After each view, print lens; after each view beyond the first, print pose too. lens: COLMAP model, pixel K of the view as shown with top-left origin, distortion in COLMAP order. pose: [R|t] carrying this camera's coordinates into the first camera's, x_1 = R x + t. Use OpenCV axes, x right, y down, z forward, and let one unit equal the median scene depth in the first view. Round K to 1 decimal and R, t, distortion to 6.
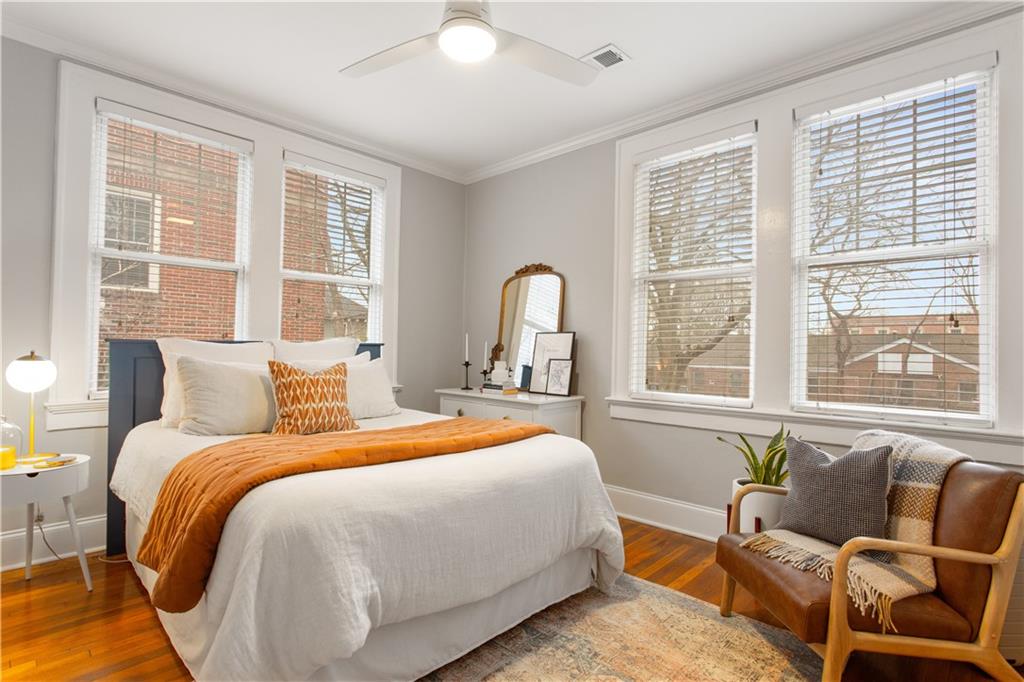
lens RADIAL K [[510.6, 0, 512.3], [0, 510.6, 344.1], [0, 0, 1]] dist [-0.000848, 0.002640]
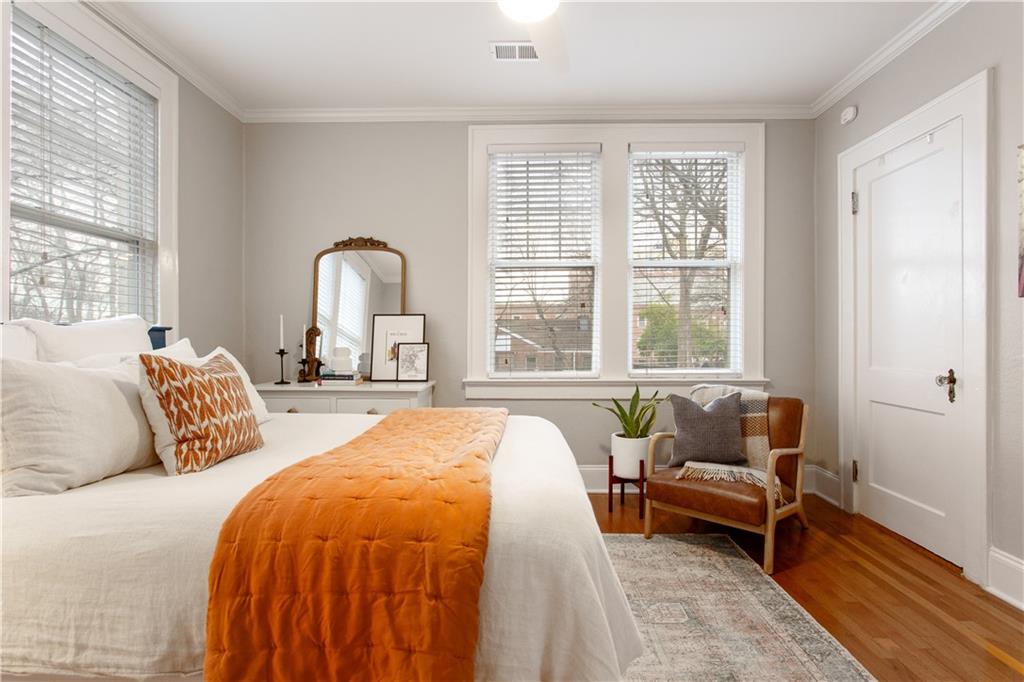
lens RADIAL K [[515.8, 0, 513.3], [0, 515.8, 346.4], [0, 0, 1]] dist [-0.001703, 0.001221]
pose [[0.734493, -0.028777, 0.678006, -0.554272], [0.004645, 0.999290, 0.037381, 0.001427], [-0.678601, -0.024306, 0.734105, 0.232951]]
